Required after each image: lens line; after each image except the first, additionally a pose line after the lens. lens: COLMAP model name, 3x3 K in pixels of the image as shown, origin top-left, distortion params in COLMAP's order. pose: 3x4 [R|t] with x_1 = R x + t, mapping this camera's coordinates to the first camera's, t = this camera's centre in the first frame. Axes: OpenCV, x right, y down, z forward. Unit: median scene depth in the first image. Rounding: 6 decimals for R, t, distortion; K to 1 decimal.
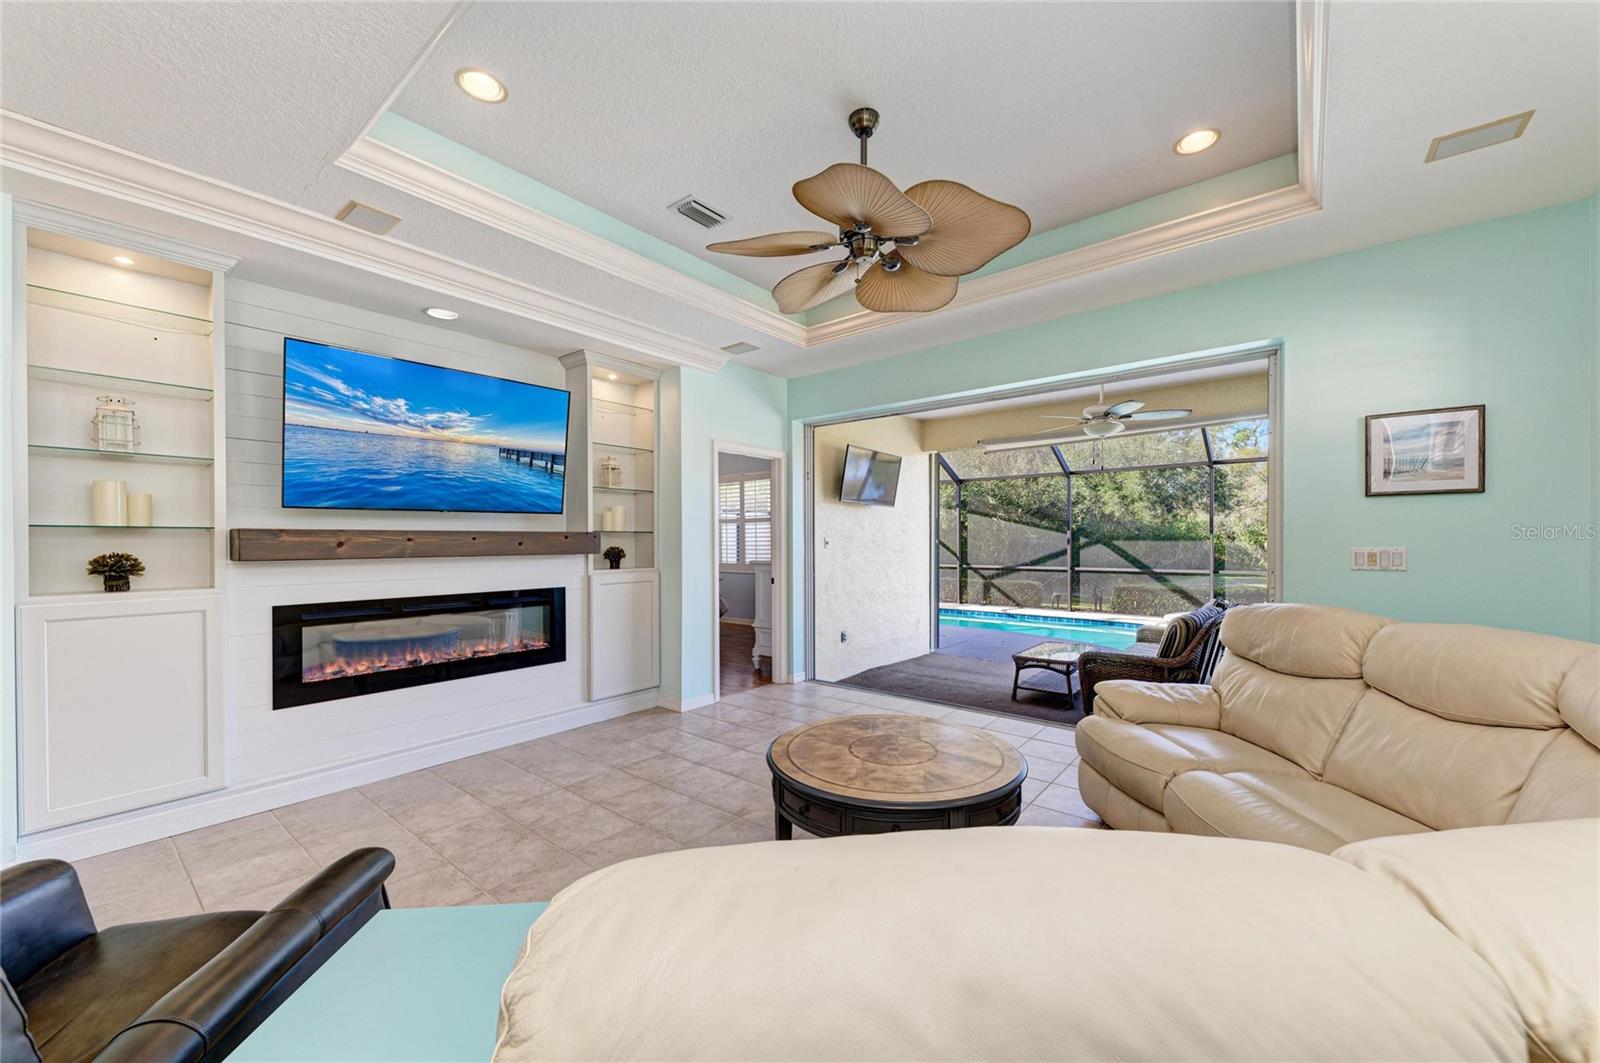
lens RADIAL K [[603.9, 0, 815.8], [0, 603.9, 541.3], [0, 0, 1]] dist [0.016486, 0.000027]
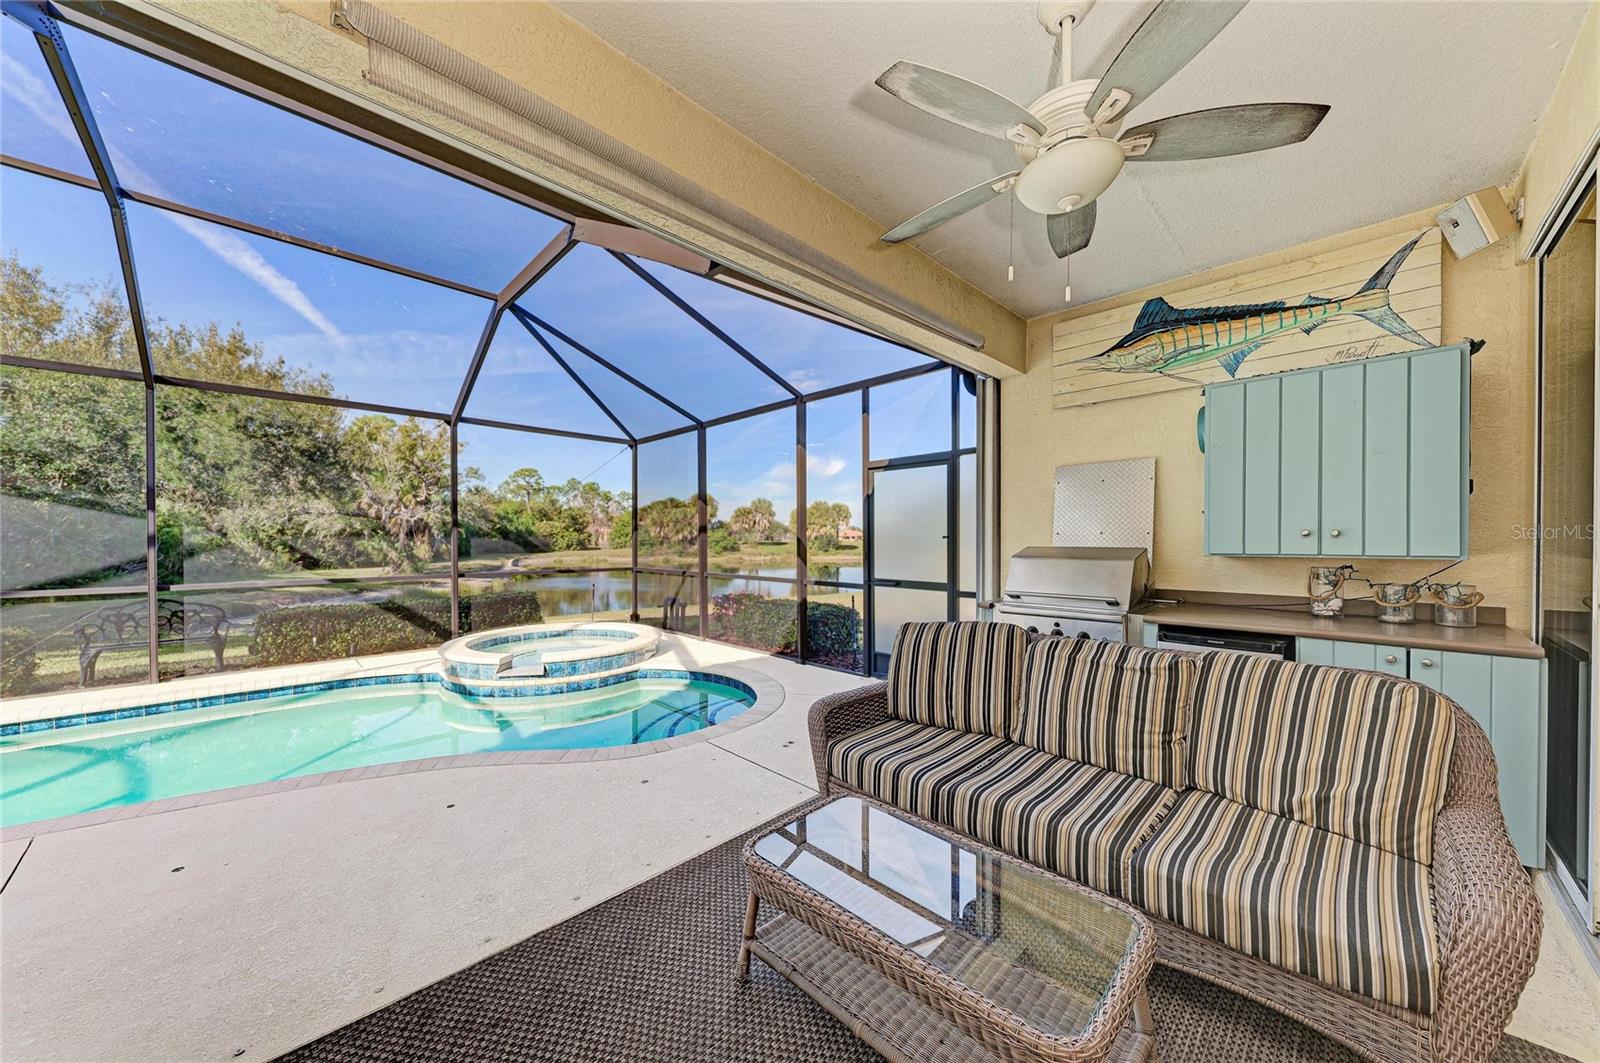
lens RADIAL K [[554.1, 0, 809.1], [0, 554.1, 539.5], [0, 0, 1]] dist [0.009312, -0.000332]
pose [[0.103416, -0.000454, 0.994638, 0.197757], [0.000772, 1.000000, 0.000377, 0.030100], [-0.994638, 0.000729, 0.103417, 1.647592]]
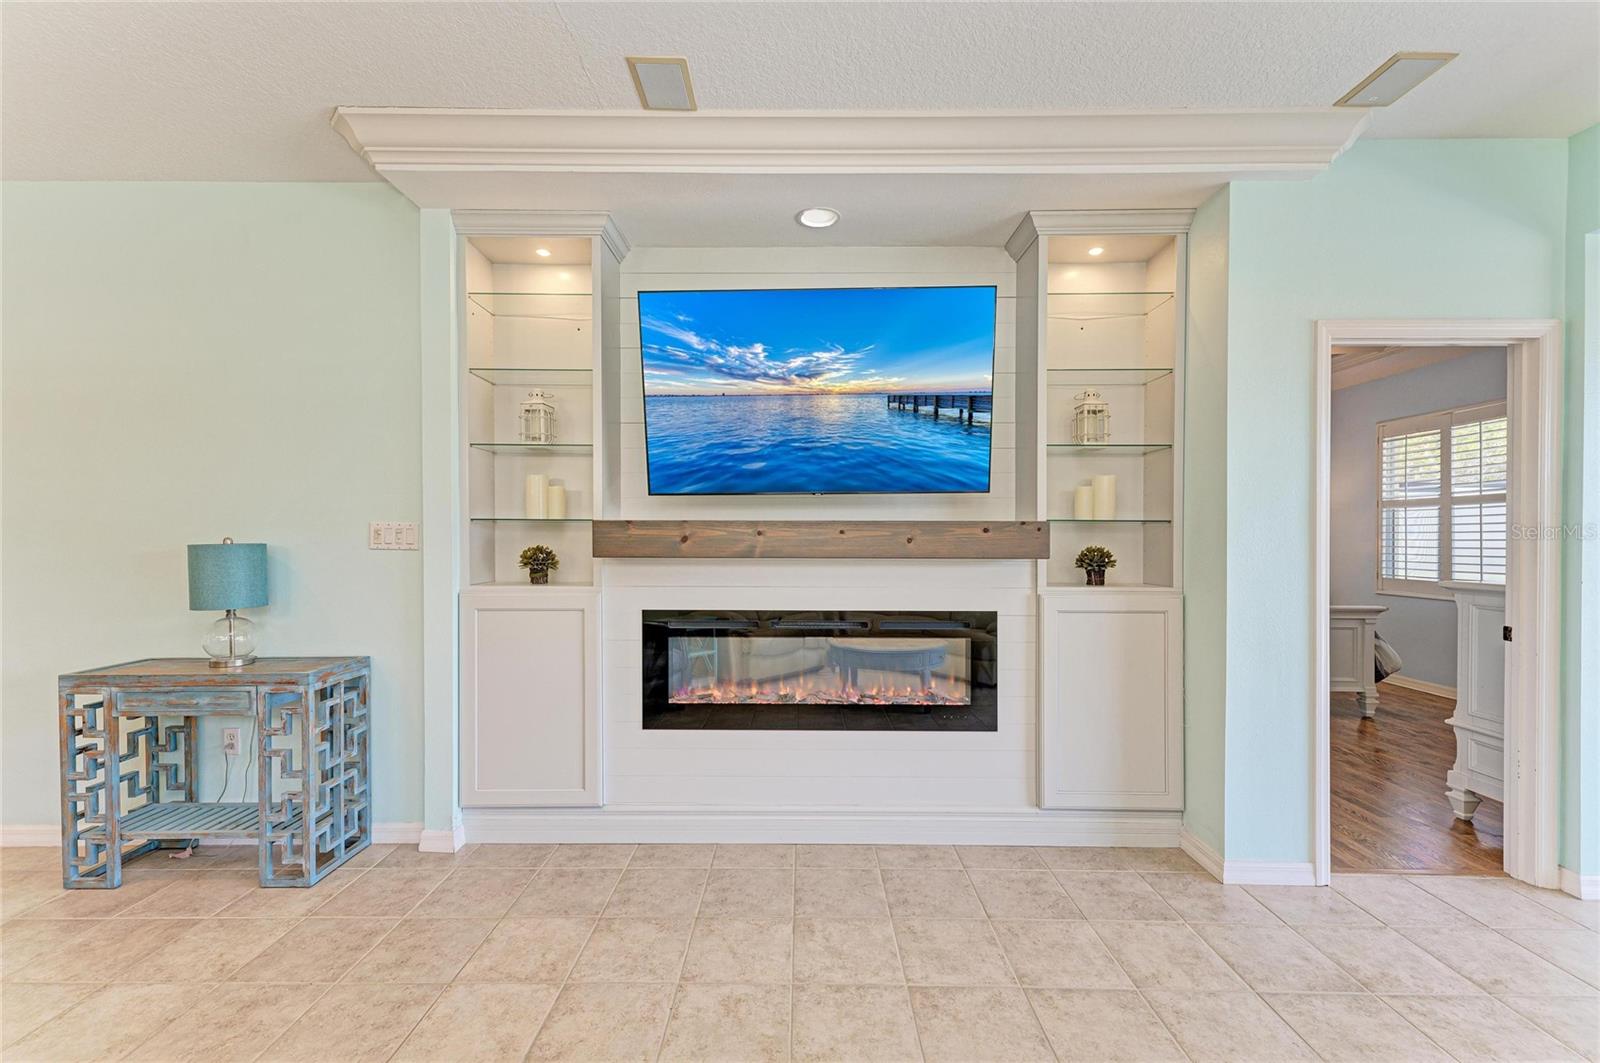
lens RADIAL K [[670.3, 0, 793.8], [0, 670.3, 542.2], [0, 0, 1]] dist [0.015240, -0.000304]
pose [[0.616034, 0.012075, -0.787627, -0.006242], [-0.006416, 0.999926, 0.010311, -0.000460], [0.787693, -0.001298, 0.616066, 0.499392]]
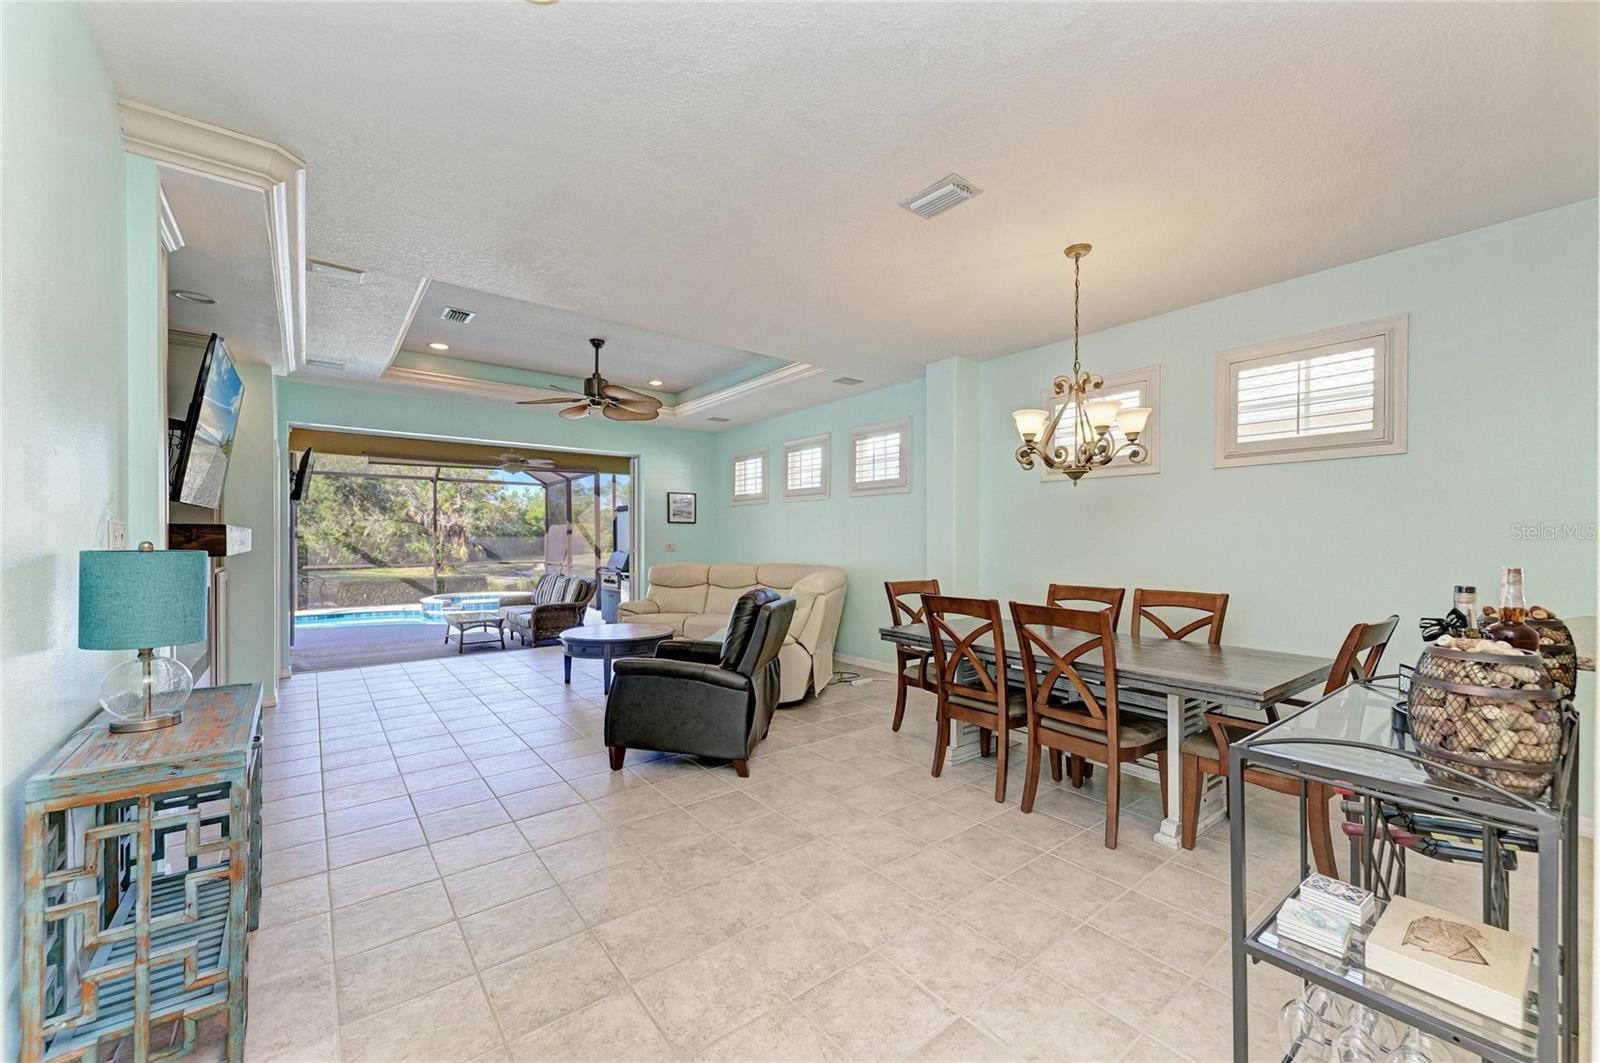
lens RADIAL K [[619.1, 0, 807.7], [0, 619.1, 543.3], [0, 0, 1]] dist [0.016209, -0.006553]
pose [[0.220104, -0.003282, 0.975471, -1.380735], [-0.001295, 0.999992, 0.003656, 0.003447], [-0.975476, -0.002068, 0.220098, -0.145048]]
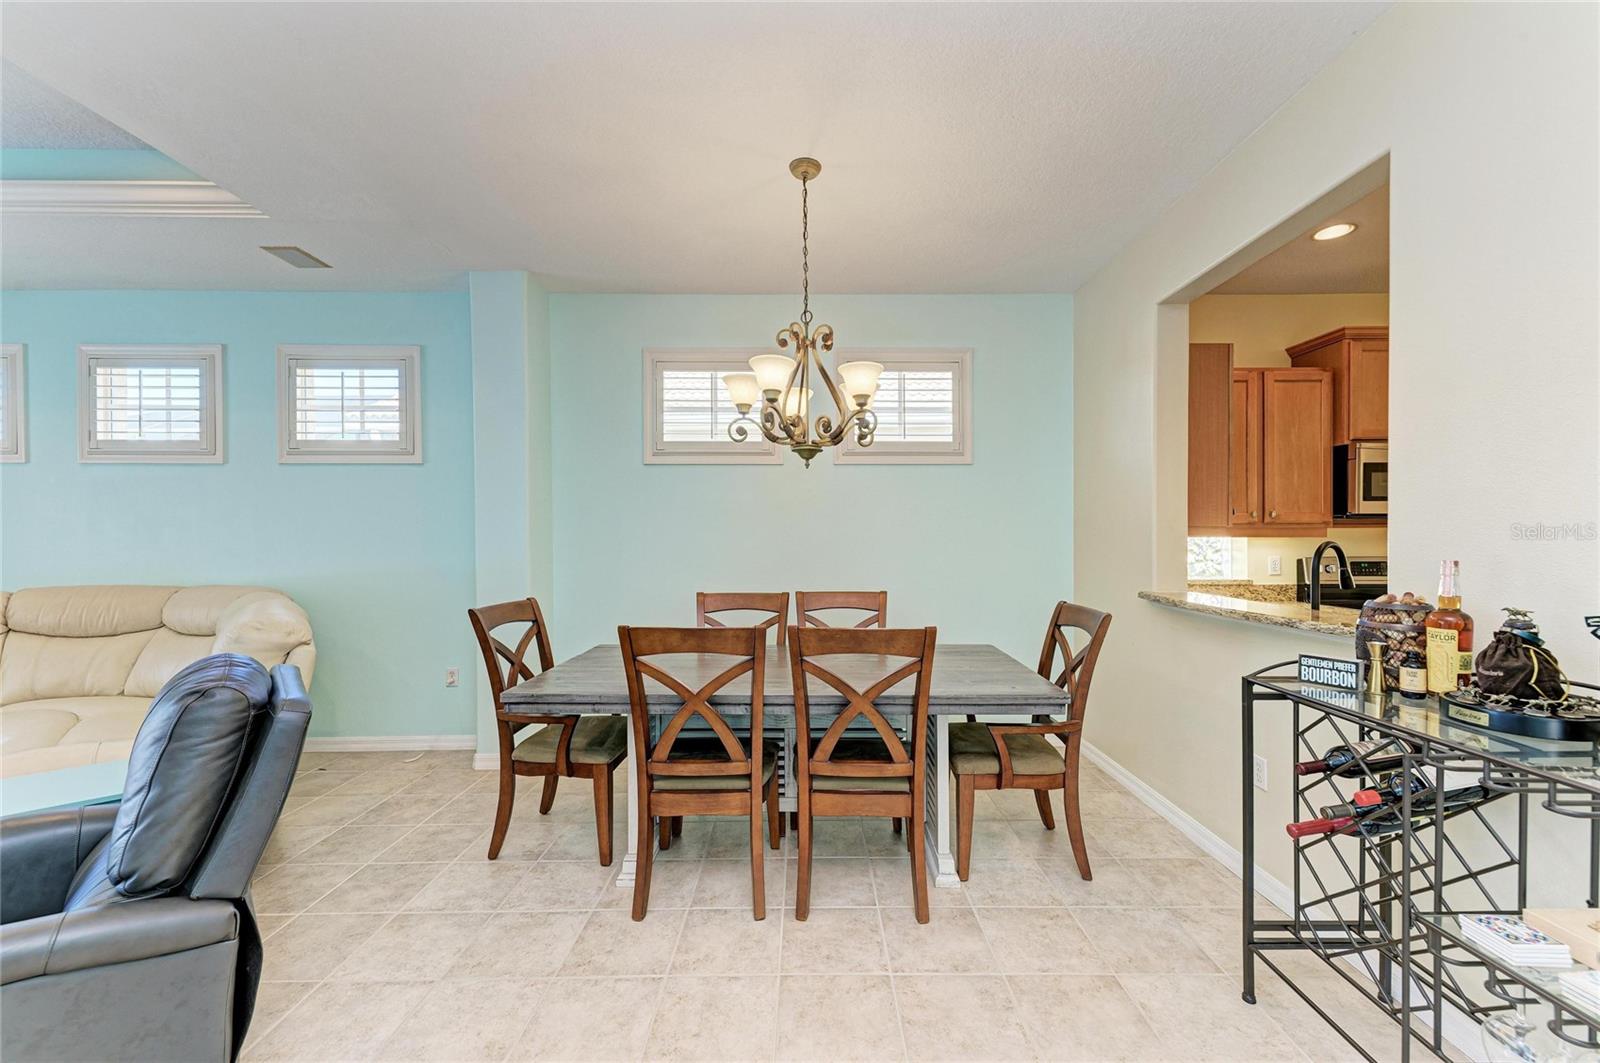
lens RADIAL K [[627.6, 0, 807.7], [0, 627.6, 541.9], [0, 0, 1]] dist [0.025913, -0.008702]
pose [[-0.632061, -0.002216, 0.774915, -0.966339], [0.004146, 0.999972, 0.006241, 0.002683], [-0.774907, 0.007157, -0.632034, 0.133188]]
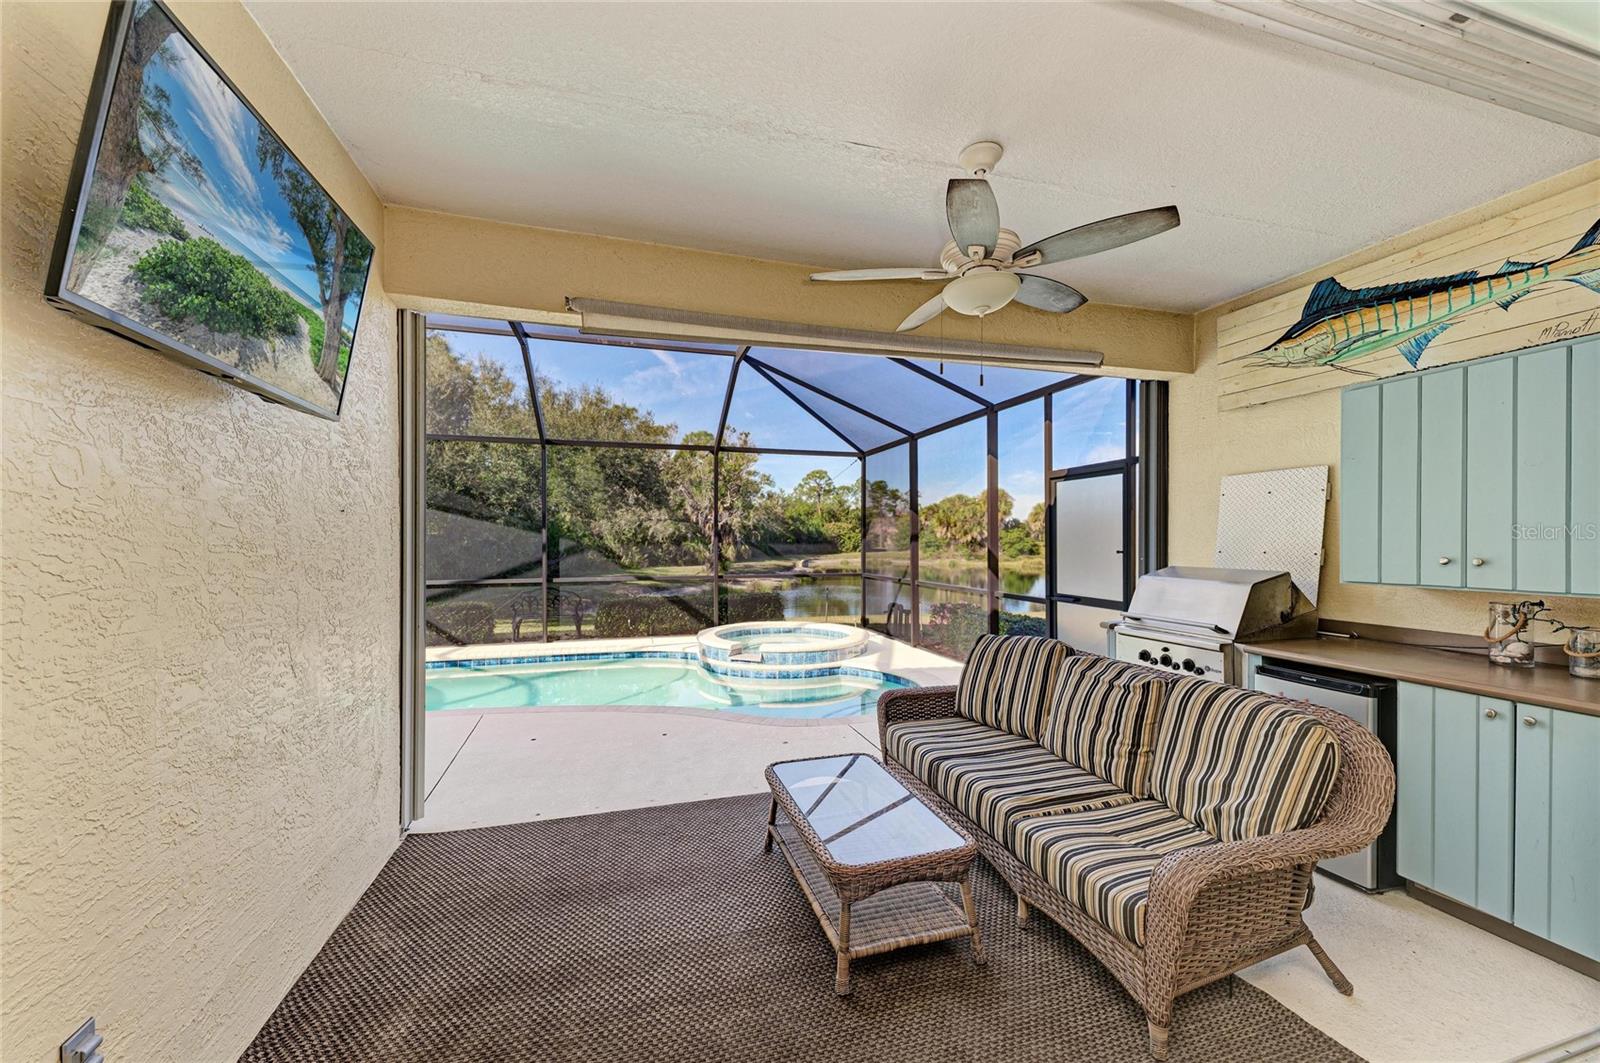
lens RADIAL K [[625.7, 0, 811.6], [0, 625.7, 542.7], [0, 0, 1]] dist [0.009317, -0.000053]
pose [[0.559701, -0.003792, 0.828686, 0.012872], [0.000053, 0.999990, 0.004539, -0.002779], [-0.828694, -0.002496, 0.559696, 1.242368]]
